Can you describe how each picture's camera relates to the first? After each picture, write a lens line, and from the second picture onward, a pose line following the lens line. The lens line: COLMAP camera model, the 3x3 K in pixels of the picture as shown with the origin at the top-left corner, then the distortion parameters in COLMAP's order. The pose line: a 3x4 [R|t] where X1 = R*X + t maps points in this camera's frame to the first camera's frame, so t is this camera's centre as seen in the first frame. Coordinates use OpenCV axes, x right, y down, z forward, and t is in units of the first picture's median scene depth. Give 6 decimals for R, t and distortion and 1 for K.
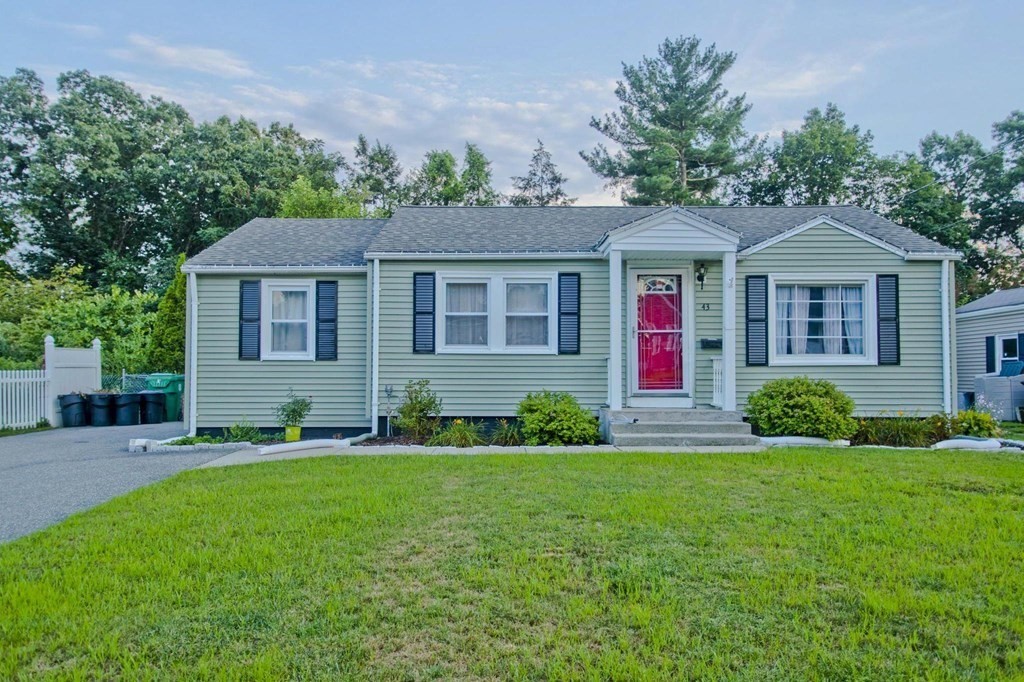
lens RADIAL K [[778.8, 0, 504.6], [0, 778.8, 356.2], [0, 0, 1]] dist [0.016484, -0.011670]
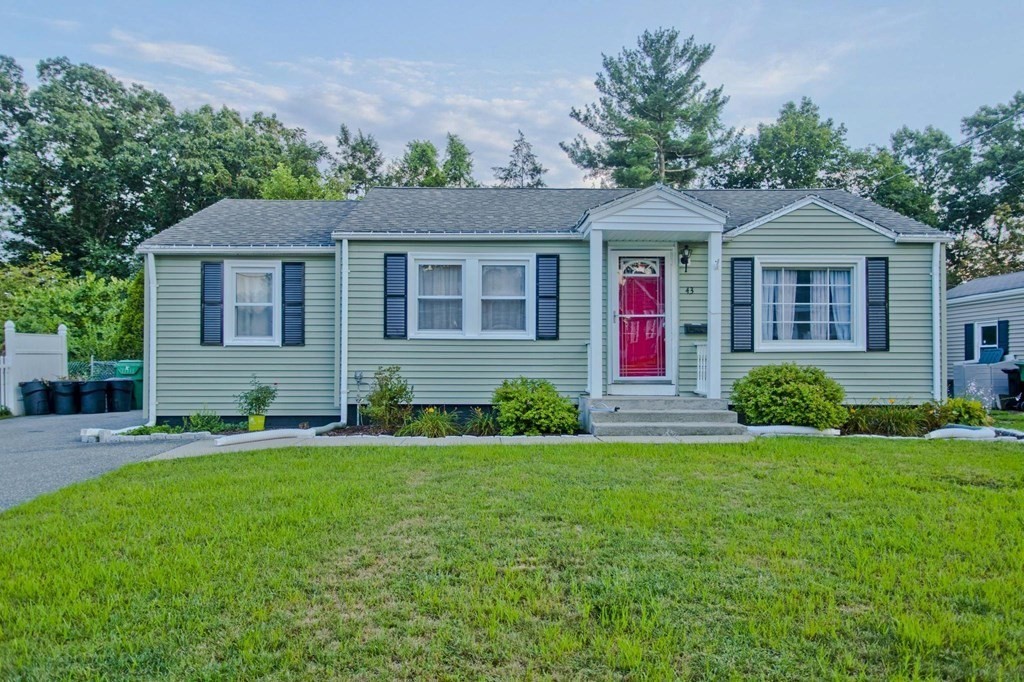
lens RADIAL K [[754.4, 0, 501.7], [0, 754.4, 360.3], [0, 0, 1]] dist [0.008317, -0.000378]
pose [[0.999810, 0.000656, 0.019460, 0.008299], [-0.001043, 0.999802, 0.019870, 0.004345], [-0.019443, -0.019887, 0.999613, 0.071913]]
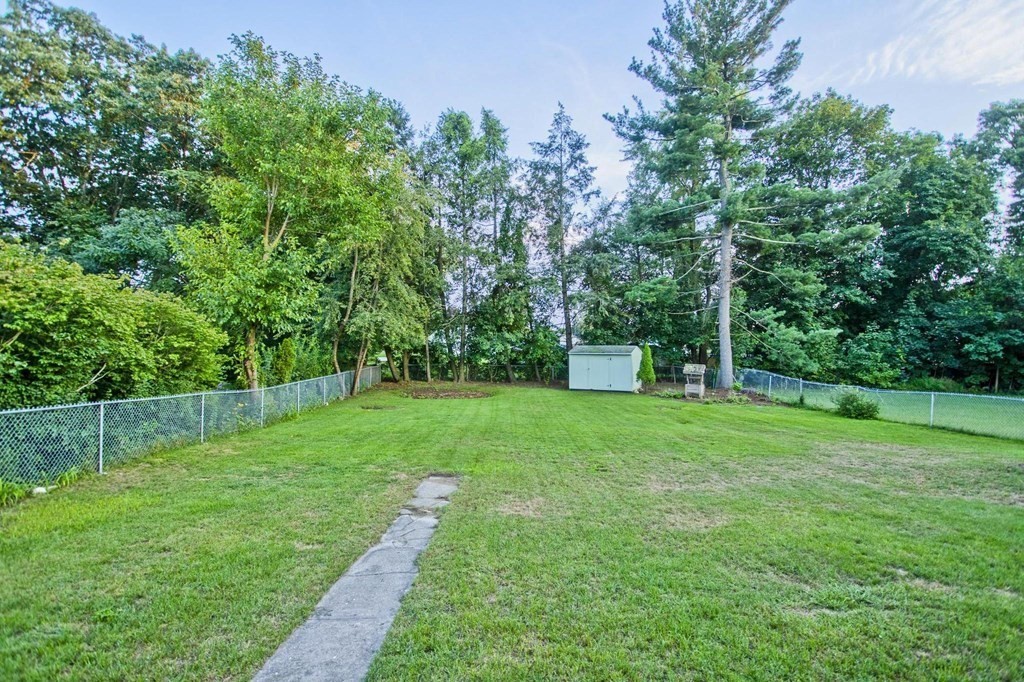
lens RADIAL K [[496.9, 0, 516.3], [0, 496.9, 341.0], [0, 0, 1]] dist [-0.001228, 0.001514]
pose [[0.997150, 0.002672, 0.075403, -0.253127], [-0.003929, 0.999856, 0.016535, 0.026460], [-0.075348, -0.016784, 0.997016, 1.805344]]
